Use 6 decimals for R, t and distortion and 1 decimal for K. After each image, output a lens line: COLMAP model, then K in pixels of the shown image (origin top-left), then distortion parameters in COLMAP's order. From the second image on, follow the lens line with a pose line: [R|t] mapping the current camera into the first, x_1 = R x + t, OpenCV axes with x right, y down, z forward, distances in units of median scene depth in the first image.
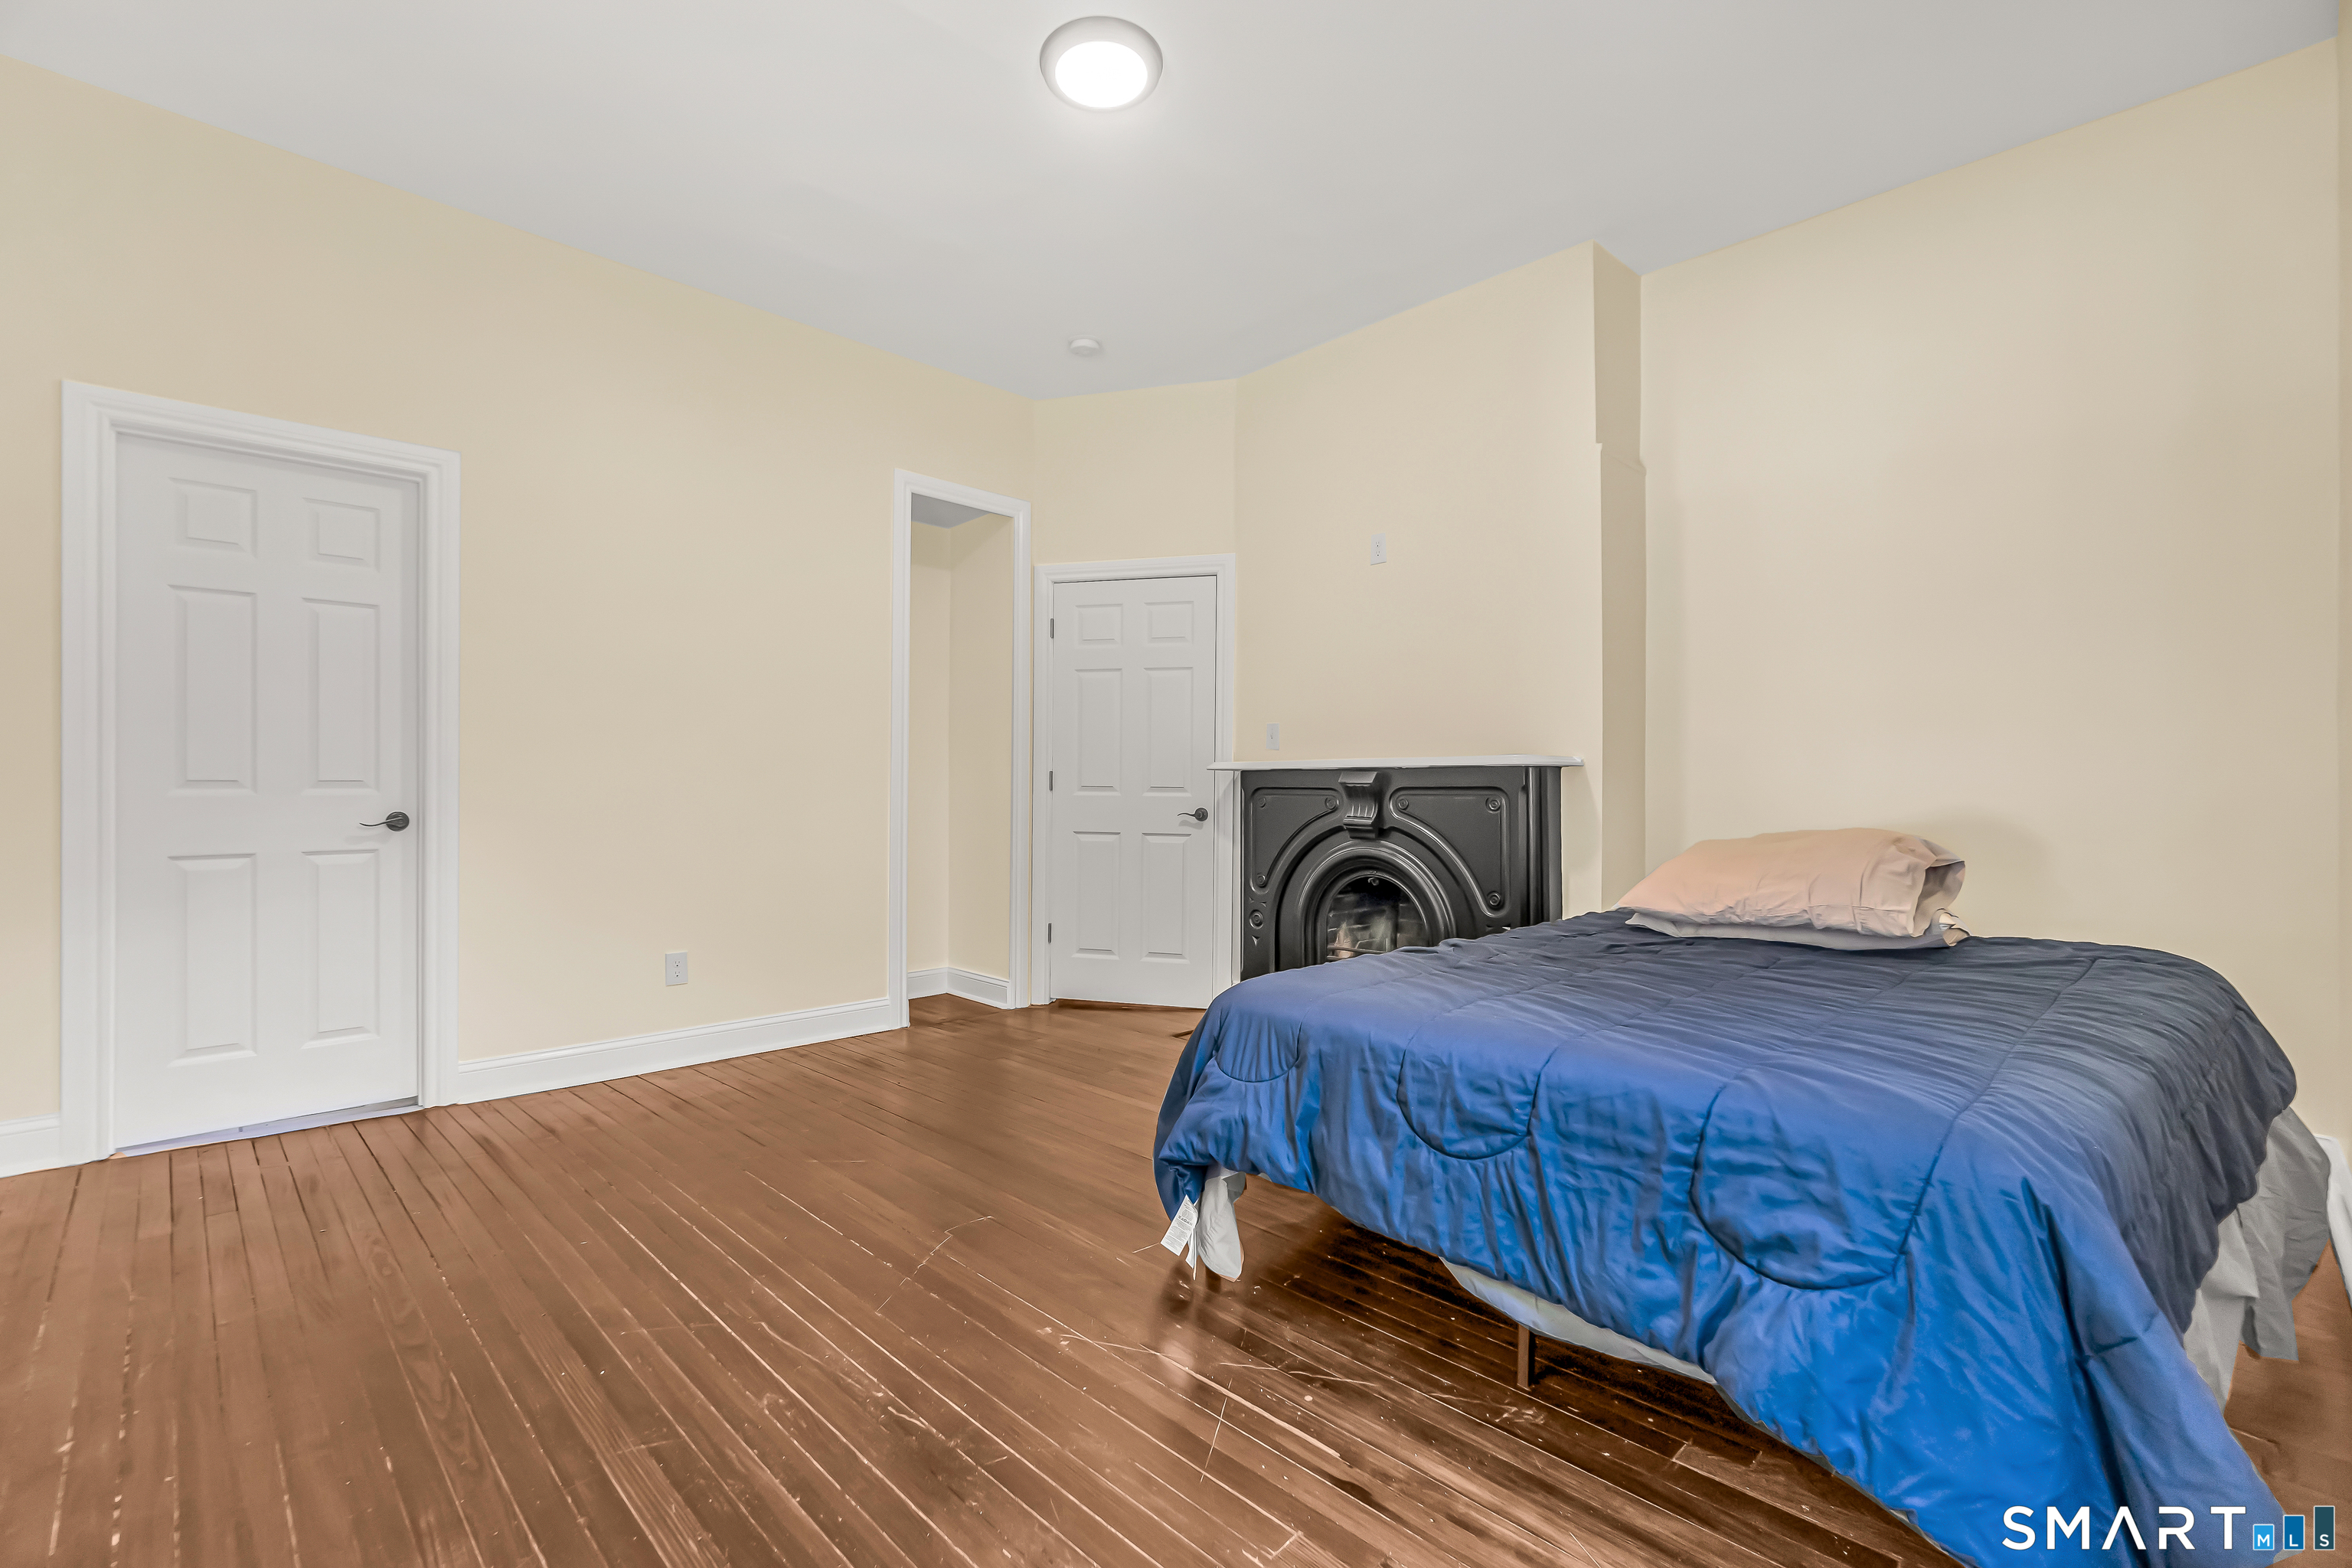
lens RADIAL K [[1022.8, 0, 1174.4], [0, 1022.8, 786.5], [0, 0, 1]] dist [-0.002970, -0.000075]
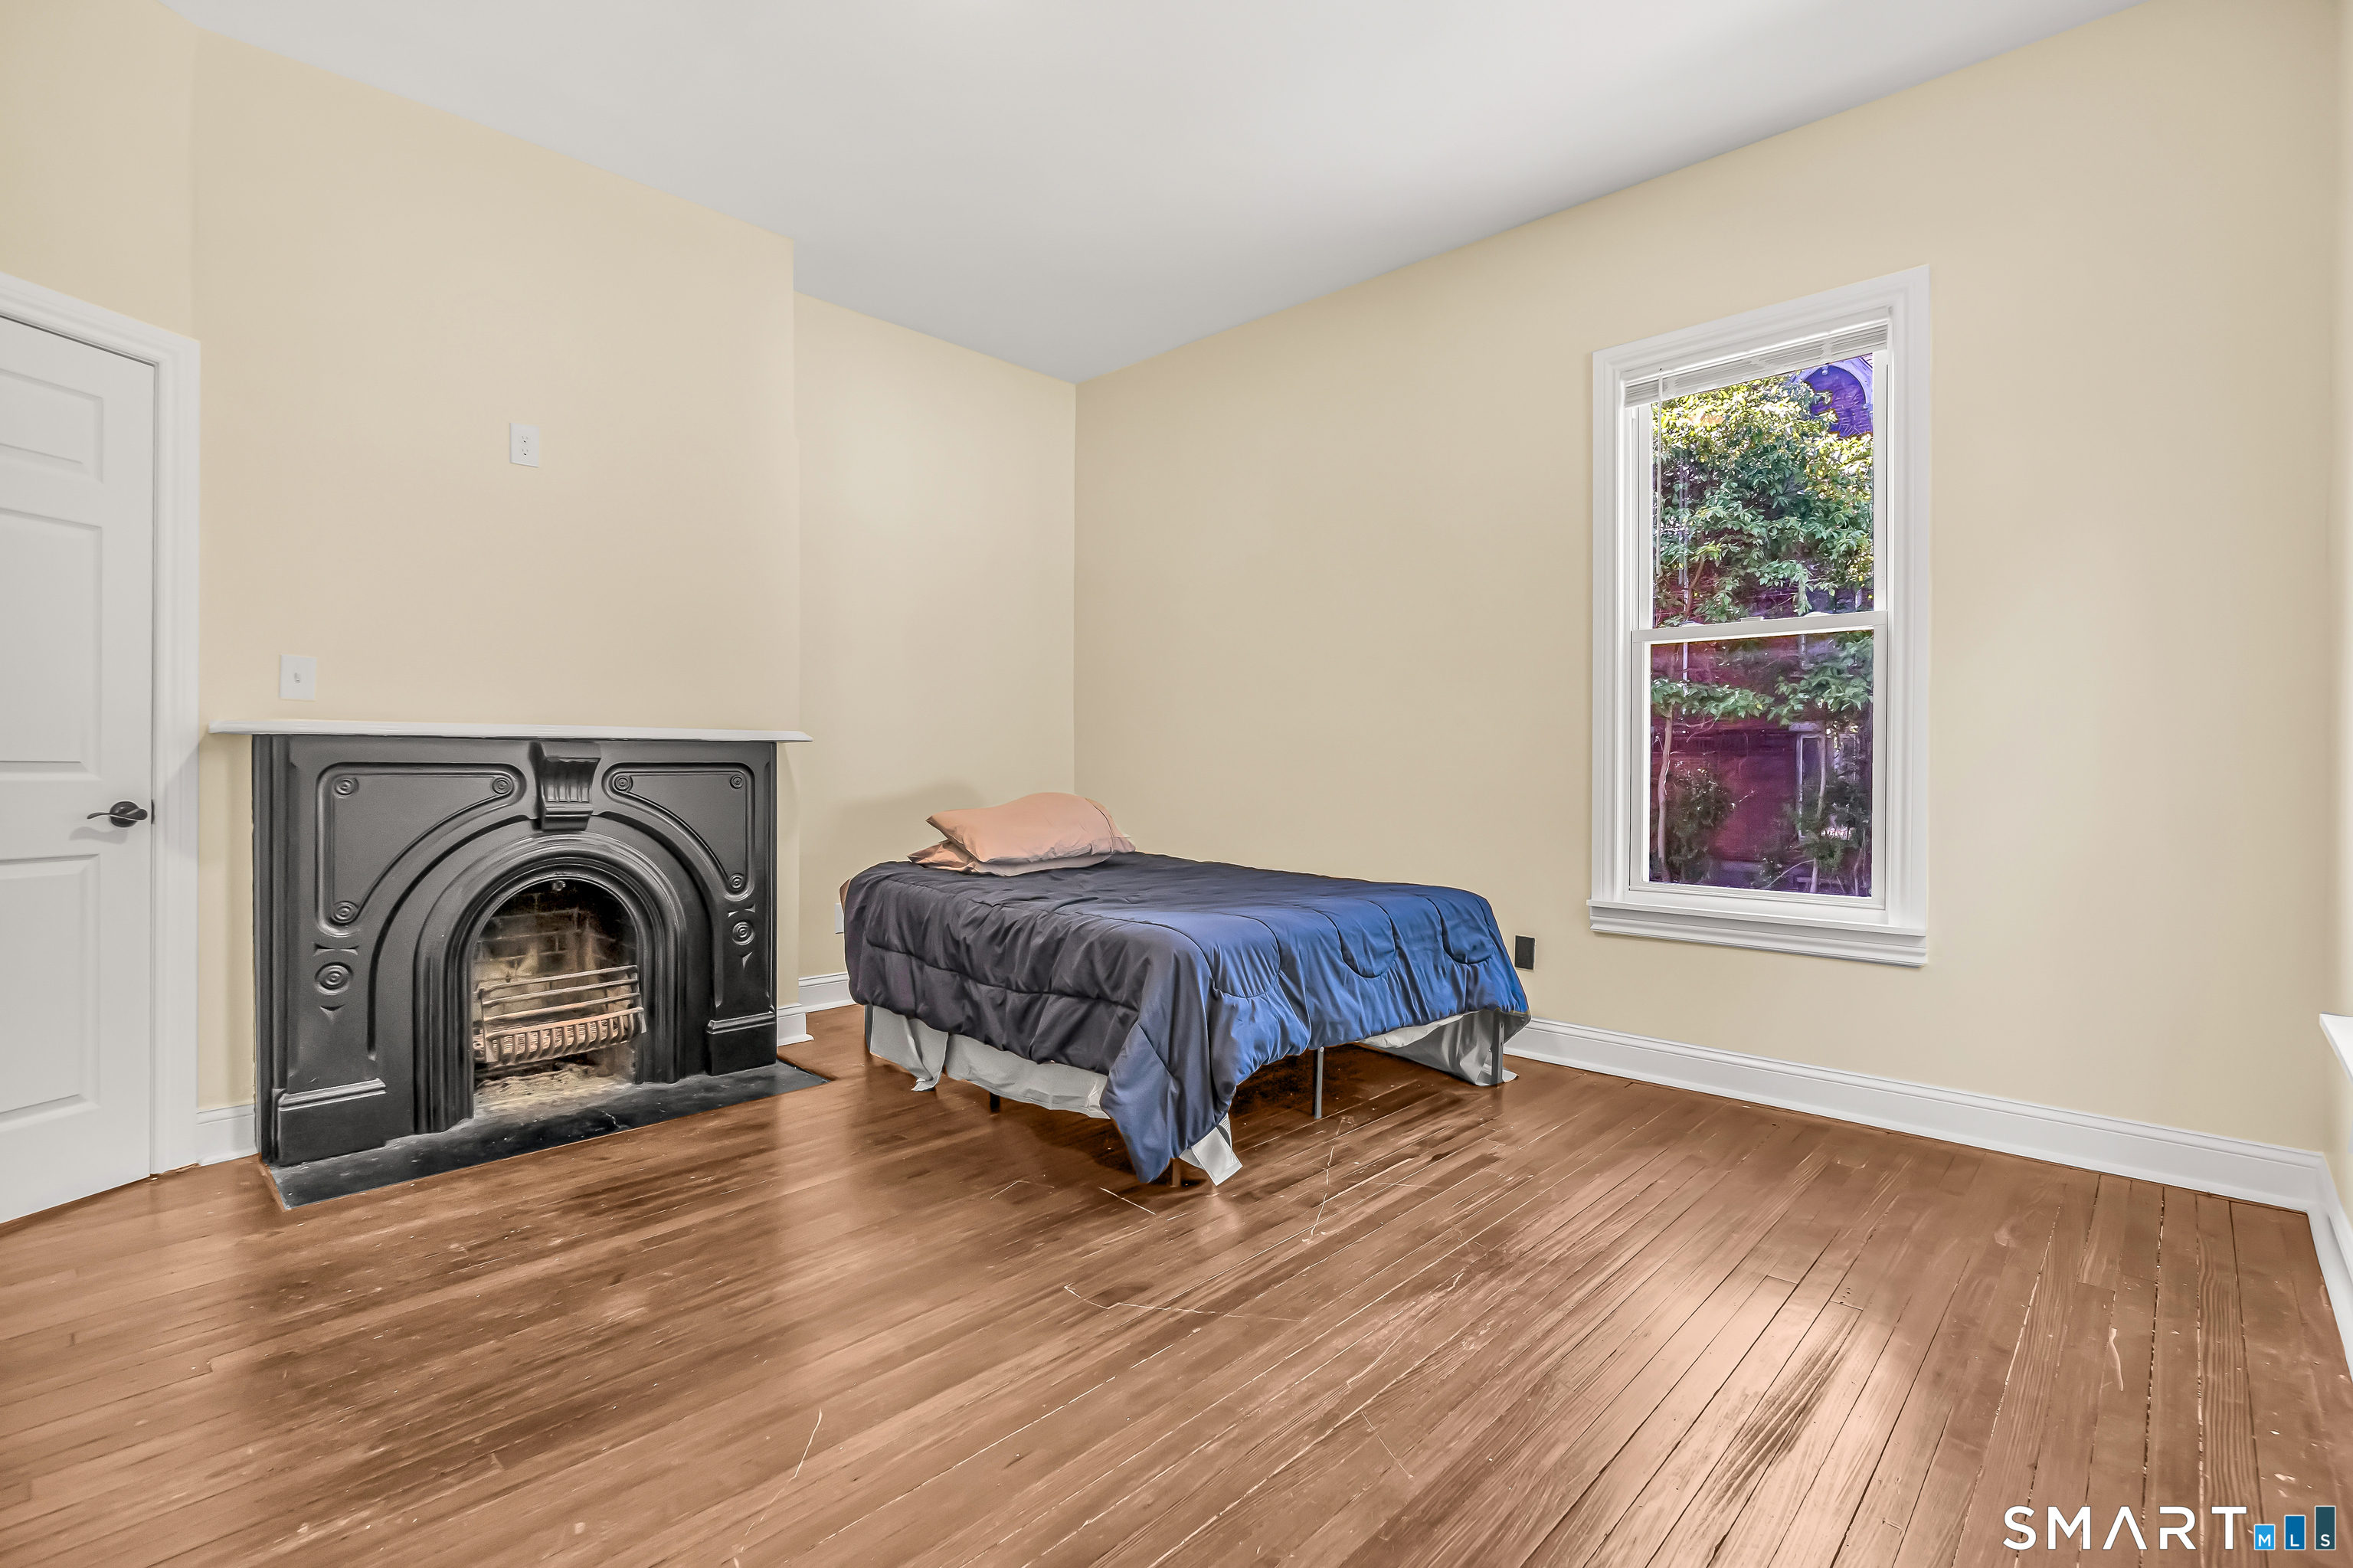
lens RADIAL K [[1074.4, 0, 1175.2], [0, 1074.4, 770.0], [0, 0, 1]] dist [-0.001032, -0.000016]
pose [[-0.035045, -0.006846, 0.999362, -0.647846], [-0.005309, 0.999964, 0.006663, -0.001885], [-0.999372, -0.005073, -0.035080, 0.584848]]
